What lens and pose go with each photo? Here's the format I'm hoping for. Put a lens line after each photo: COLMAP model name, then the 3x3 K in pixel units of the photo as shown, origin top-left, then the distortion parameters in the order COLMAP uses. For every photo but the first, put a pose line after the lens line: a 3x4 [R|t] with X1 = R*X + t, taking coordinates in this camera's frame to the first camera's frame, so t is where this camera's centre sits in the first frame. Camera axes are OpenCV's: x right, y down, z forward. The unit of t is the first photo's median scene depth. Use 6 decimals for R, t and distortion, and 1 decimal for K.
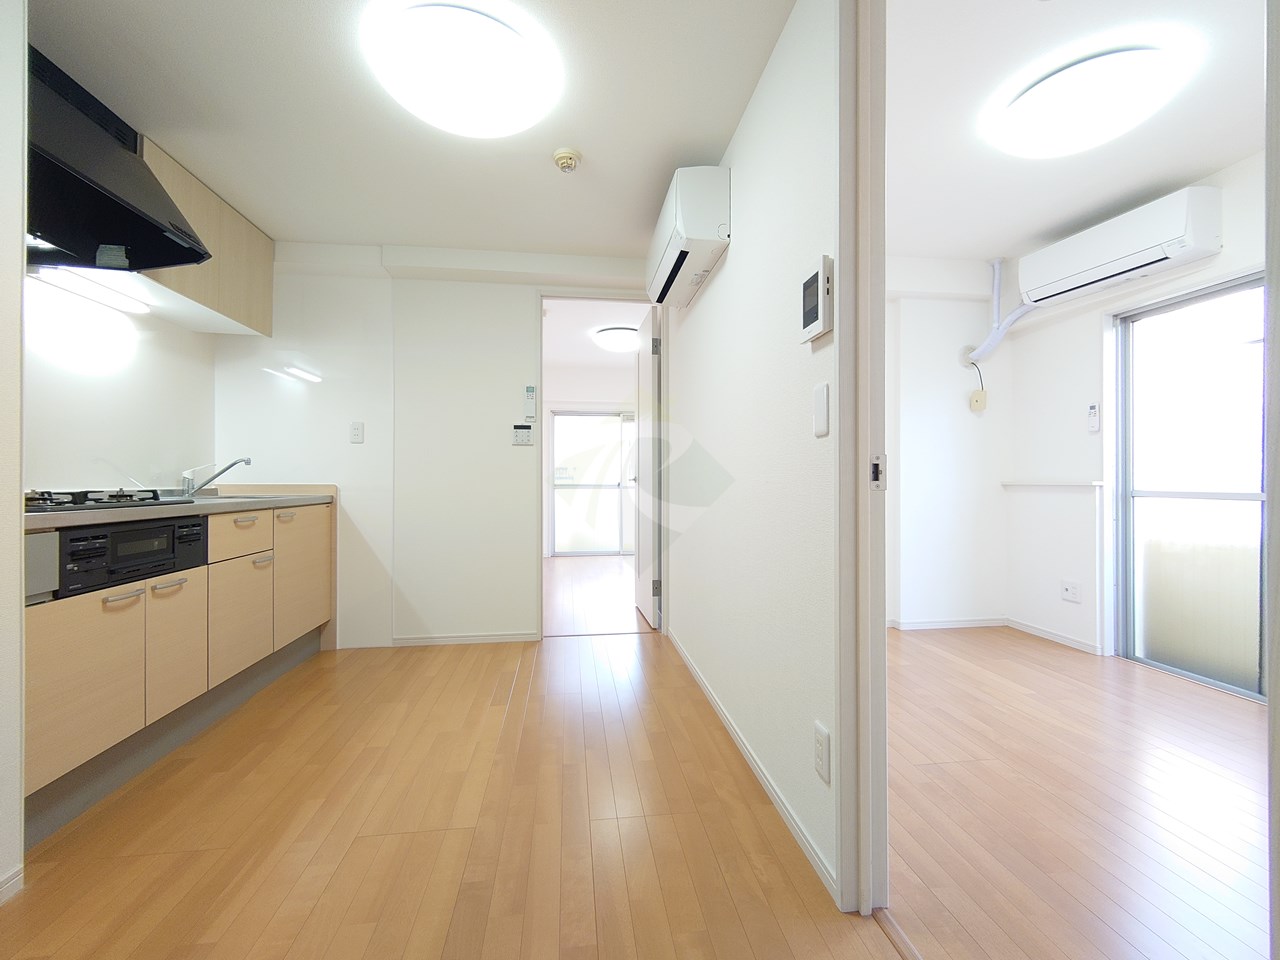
lens RADIAL K [[550.2, 0, 640.0], [0, 550.2, 480.0], [0, 0, 1]] dist [0.001167, -0.000821]
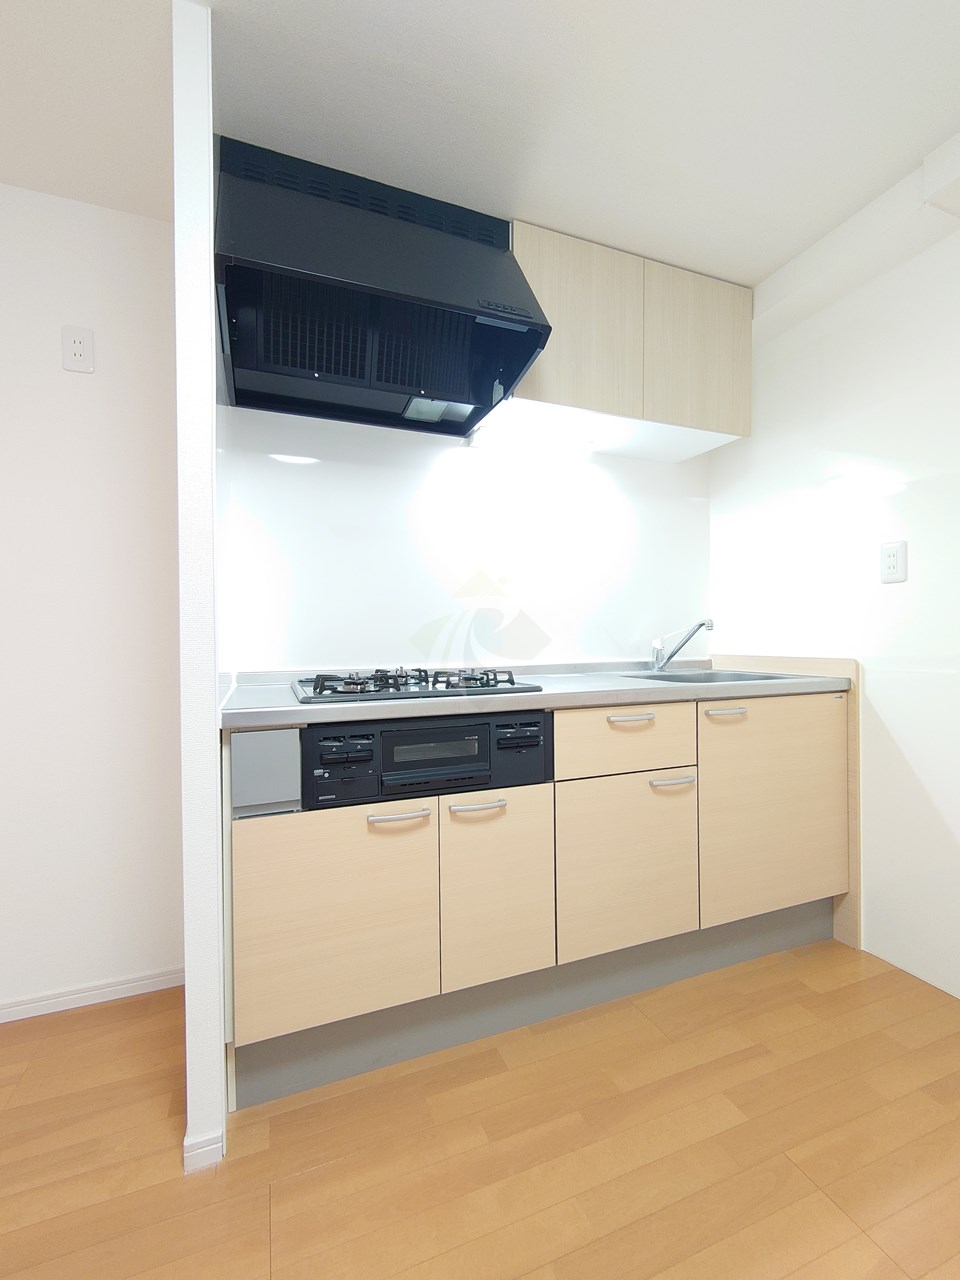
lens RADIAL K [[550.2, 0, 481.5], [0, 550.2, 642.6], [0, 0, 1]] dist [0.001167, -0.000821]
pose [[0.234144, 0.002876, -0.972198, -0.143689], [0.010701, 0.999927, 0.005536, -0.025262], [0.972143, -0.011700, 0.234096, 0.764895]]
